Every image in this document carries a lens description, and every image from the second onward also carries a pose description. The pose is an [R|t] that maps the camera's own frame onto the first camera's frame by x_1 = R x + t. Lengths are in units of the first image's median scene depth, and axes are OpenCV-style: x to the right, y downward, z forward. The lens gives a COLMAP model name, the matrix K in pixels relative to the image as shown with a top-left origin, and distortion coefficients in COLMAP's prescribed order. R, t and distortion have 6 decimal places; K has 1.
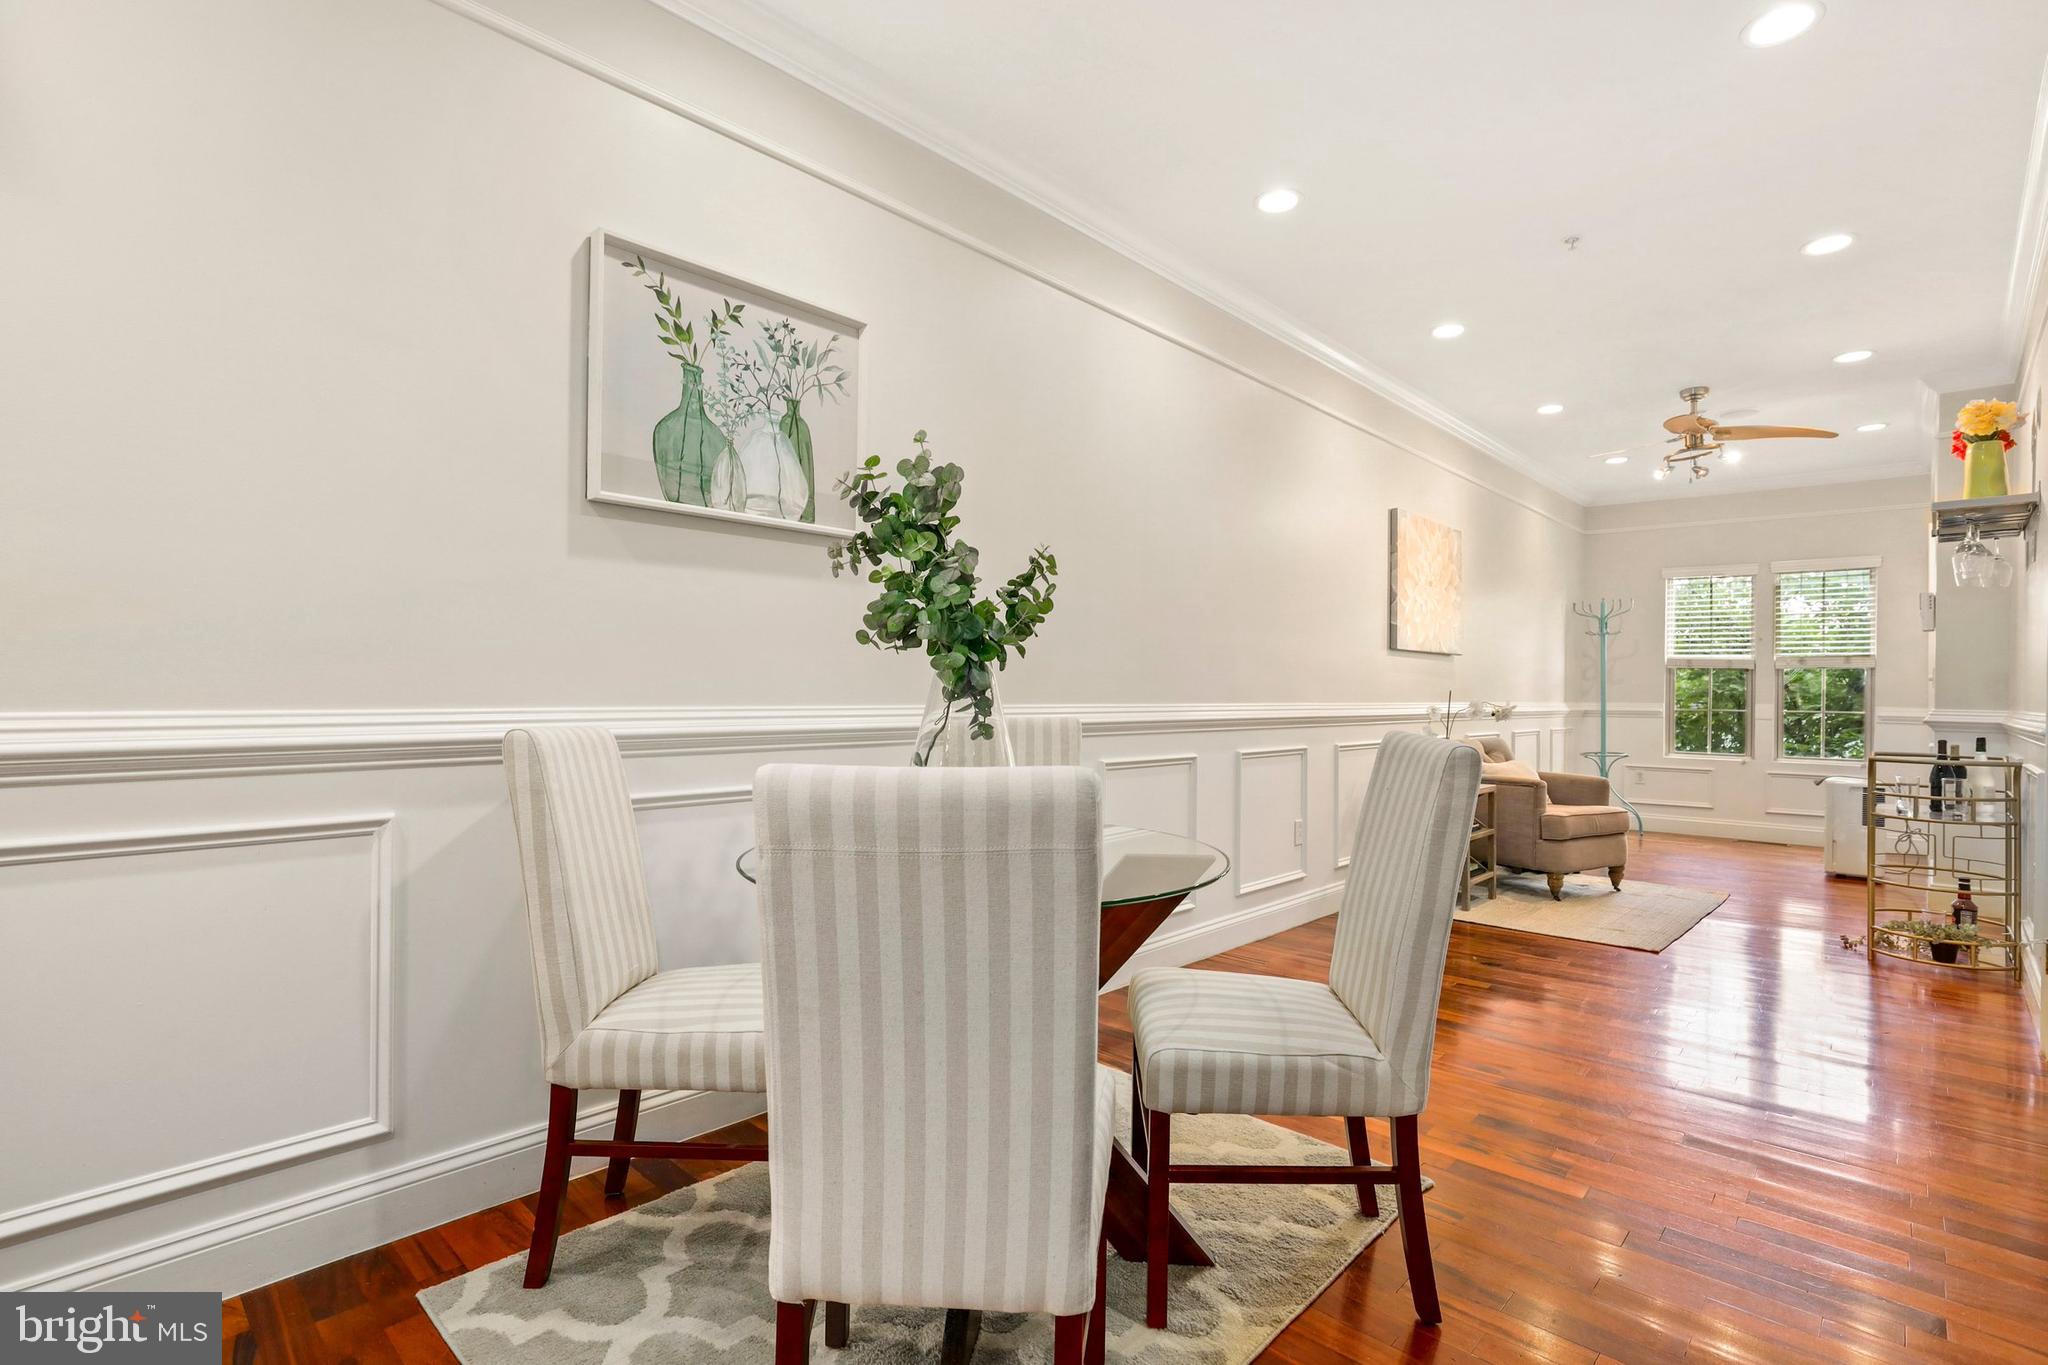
lens RADIAL K [[979.1, 0, 1014.8], [0, 979.1, 683.0], [0, 0, 1]] dist [-0.006030, 0.002640]
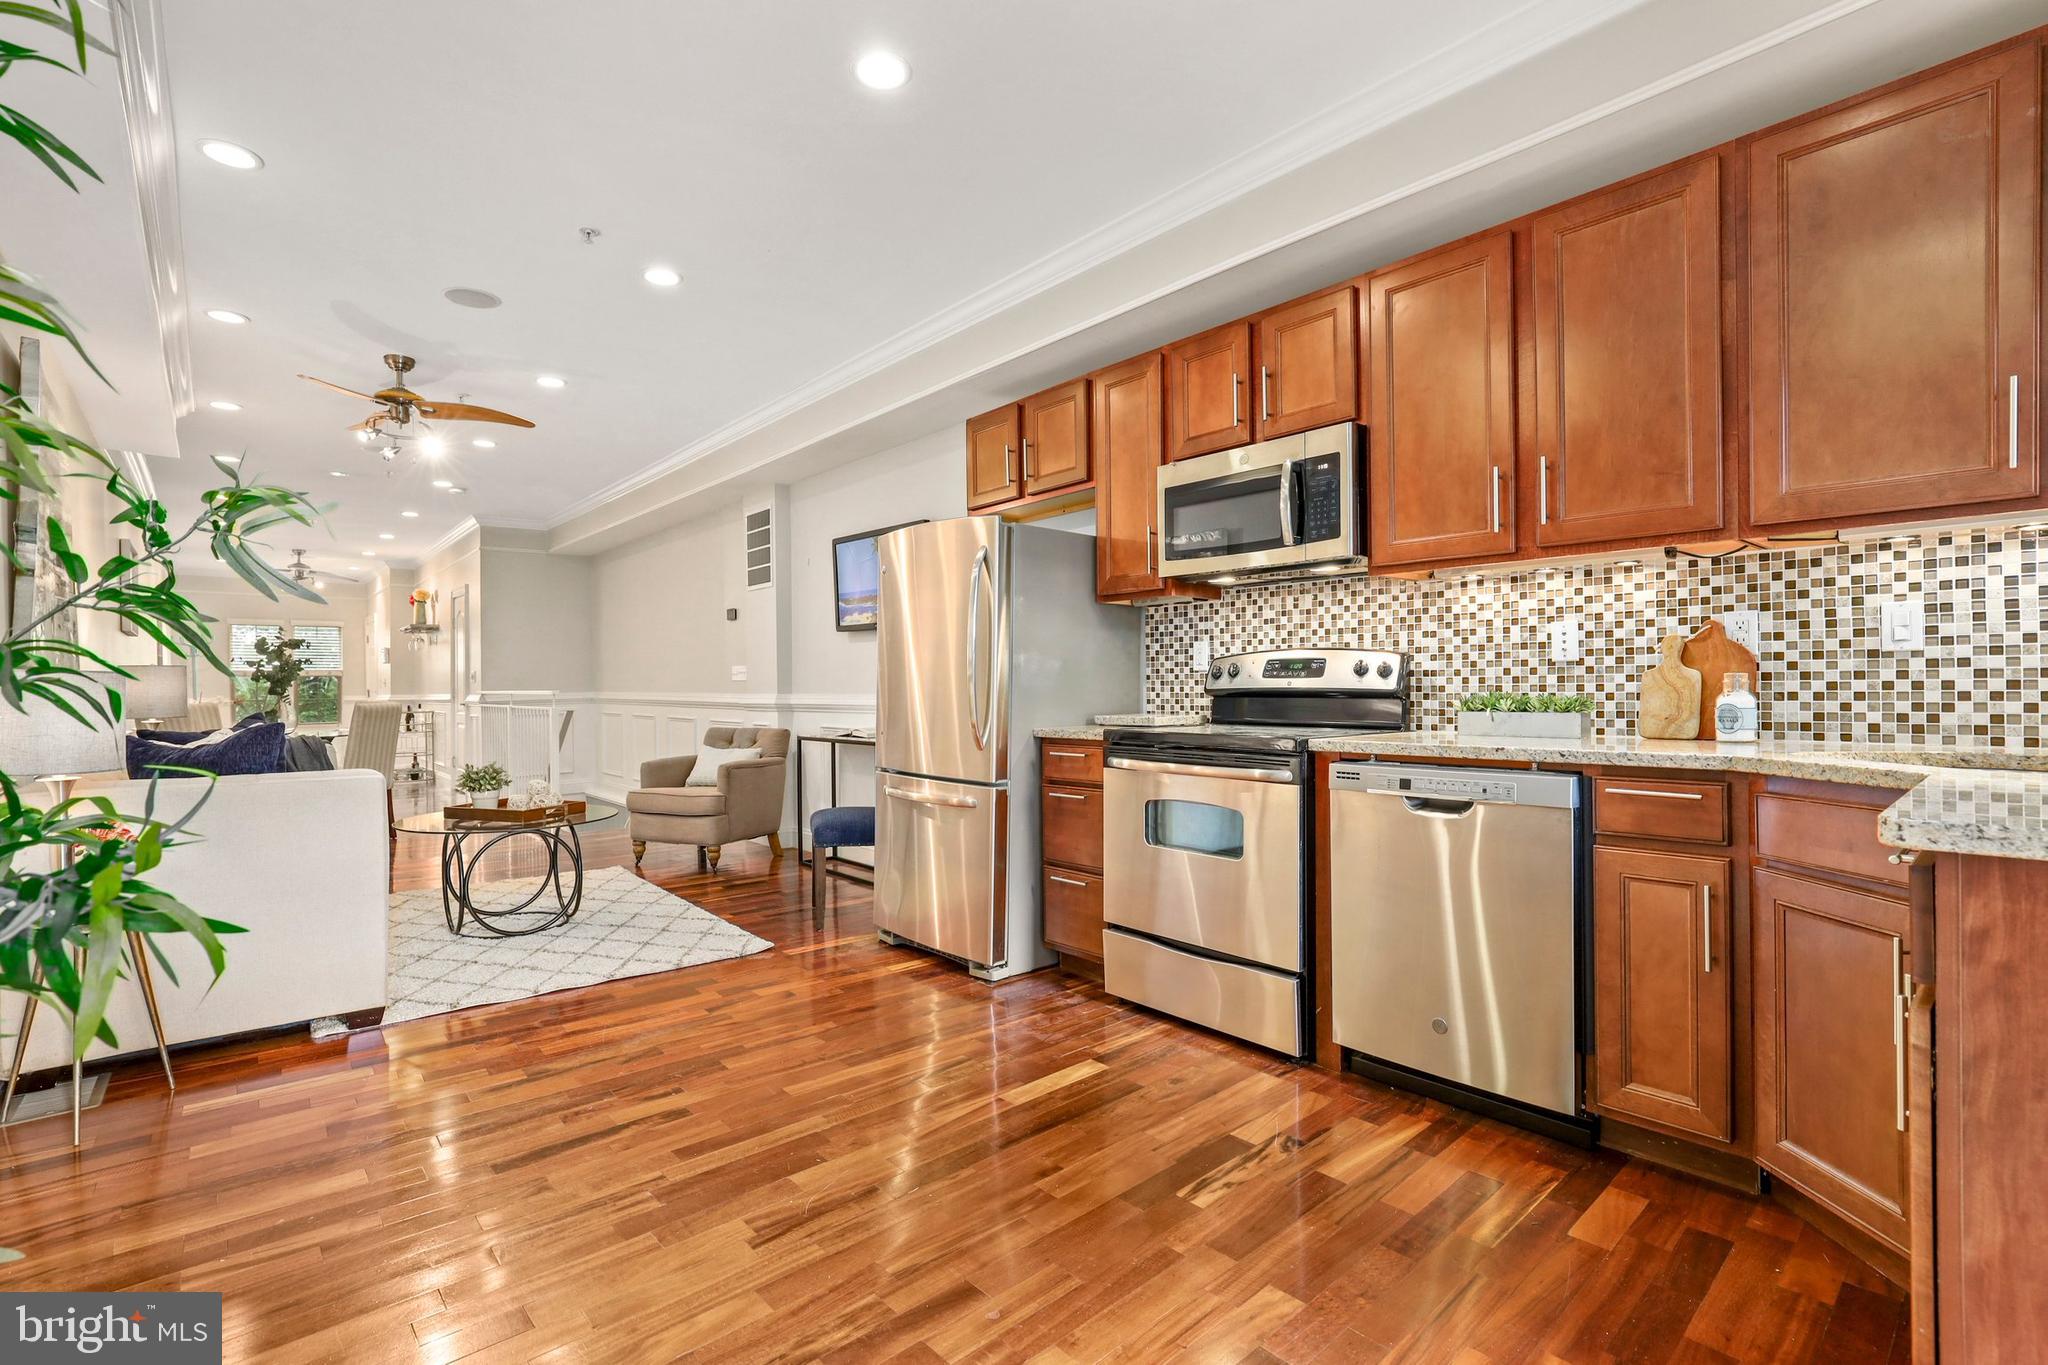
lens RADIAL K [[928.2, 0, 1011.5], [0, 928.2, 686.3], [0, 0, 1]] dist [-0.013096, 0.003906]
pose [[0.103855, -0.014153, 0.994492, -1.550841], [0.005742, 0.999891, 0.013631, -0.022884], [-0.994576, 0.004294, 0.103925, -1.033431]]
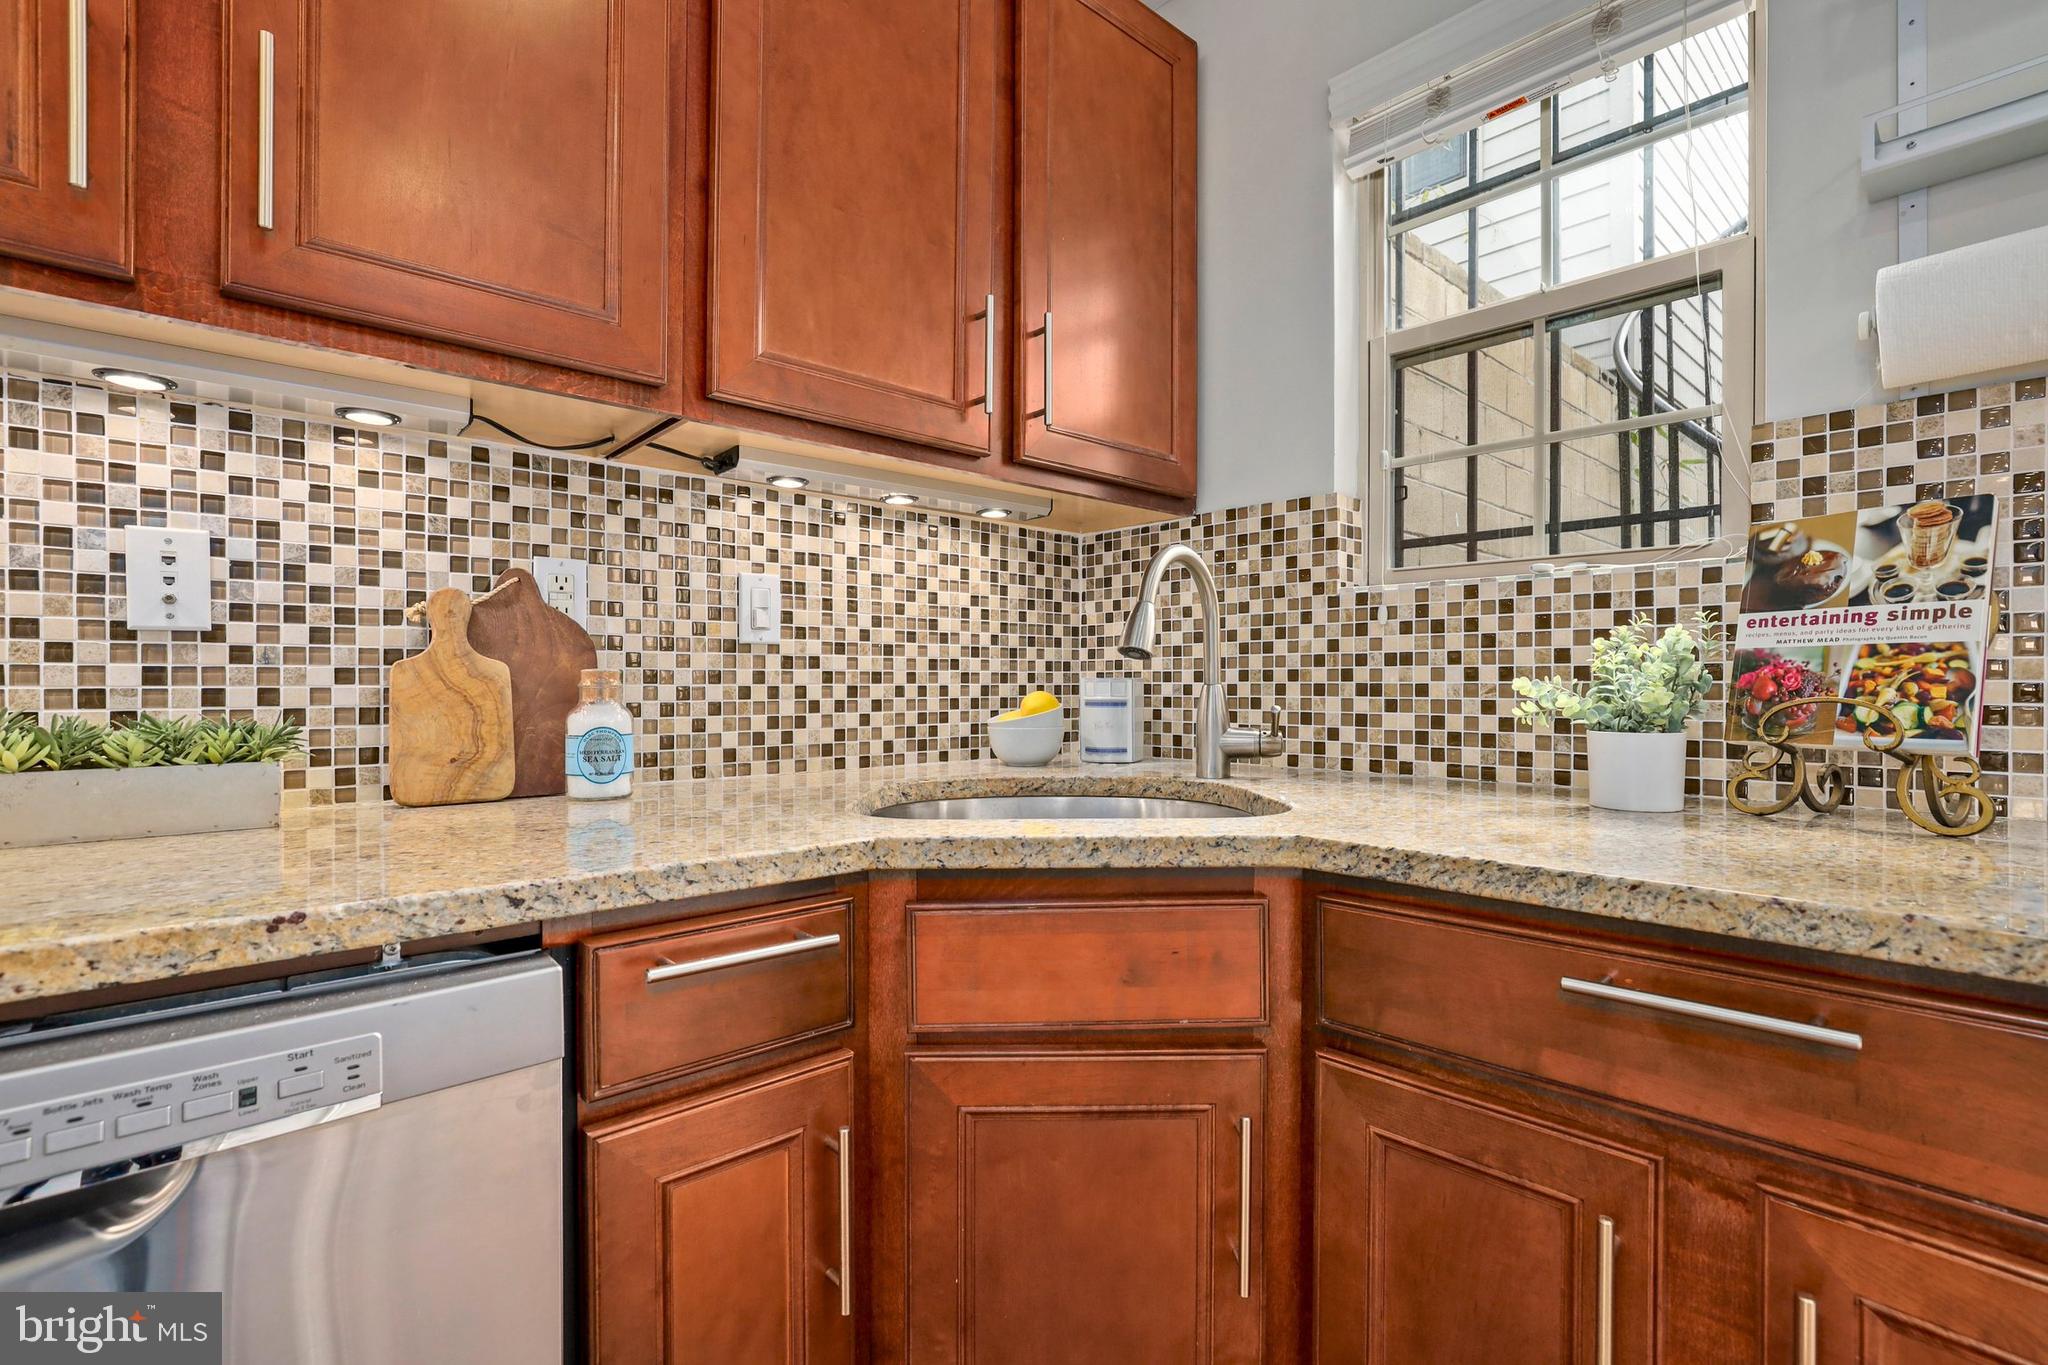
lens RADIAL K [[928.2, 0, 1018.3], [0, 928.2, 681.6], [0, 0, 1]] dist [-0.013096, 0.003906]
pose [[-0.996064, -0.014725, 0.087403, -1.104565], [-0.015324, 0.999863, -0.006186, -0.016967], [-0.087300, -0.007501, -0.996154, -1.124305]]
